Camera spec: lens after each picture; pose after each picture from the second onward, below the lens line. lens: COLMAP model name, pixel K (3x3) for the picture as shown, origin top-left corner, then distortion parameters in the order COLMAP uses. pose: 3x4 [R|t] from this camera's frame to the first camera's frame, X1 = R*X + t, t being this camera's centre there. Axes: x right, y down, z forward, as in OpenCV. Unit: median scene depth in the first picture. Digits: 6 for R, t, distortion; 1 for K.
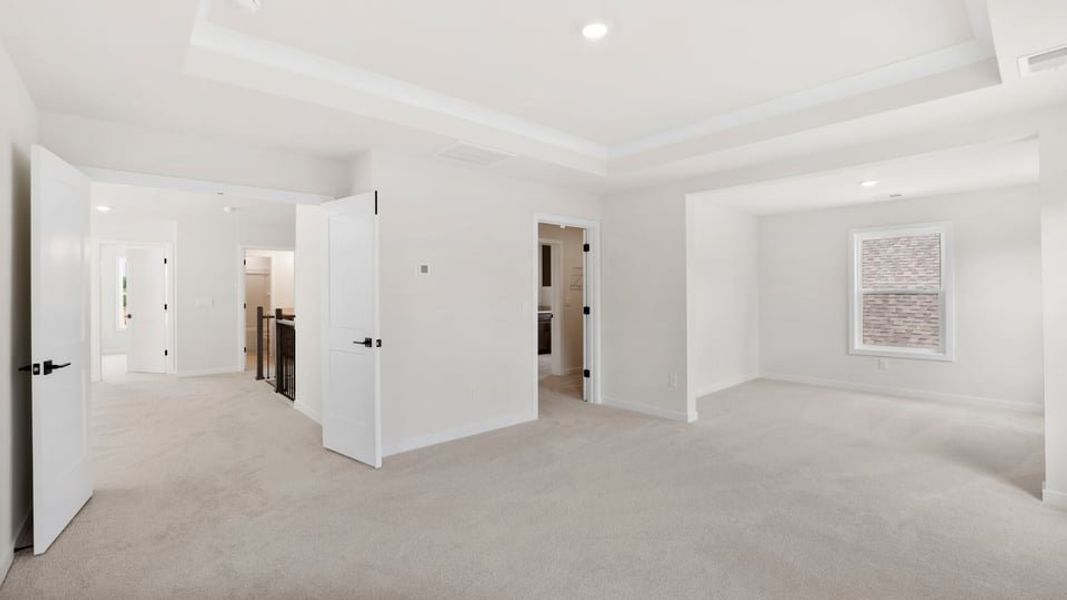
lens RADIAL K [[467.2, 0, 528.1], [0, 467.2, 294.1], [0, 0, 1]] dist [-0.017165, 0.000890]
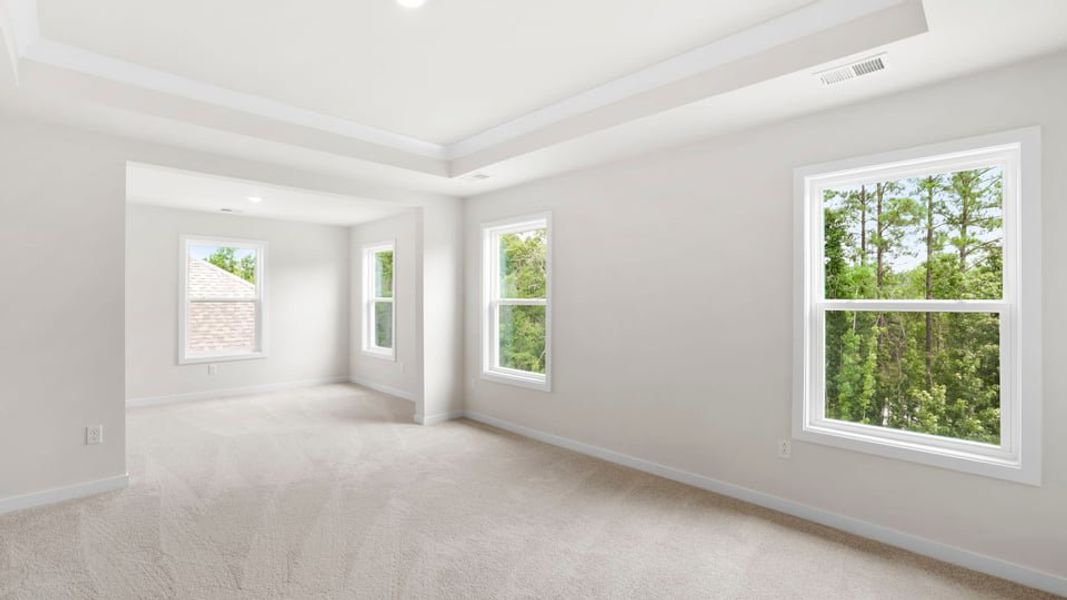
lens RADIAL K [[467.2, 0, 525.0], [0, 467.2, 300.5], [0, 0, 1]] dist [-0.017165, 0.000890]
pose [[-0.042328, -0.000748, 0.999103, -0.325985], [-0.002208, 0.999997, 0.000655, -0.005559], [-0.999101, -0.002178, -0.042330, 0.372916]]
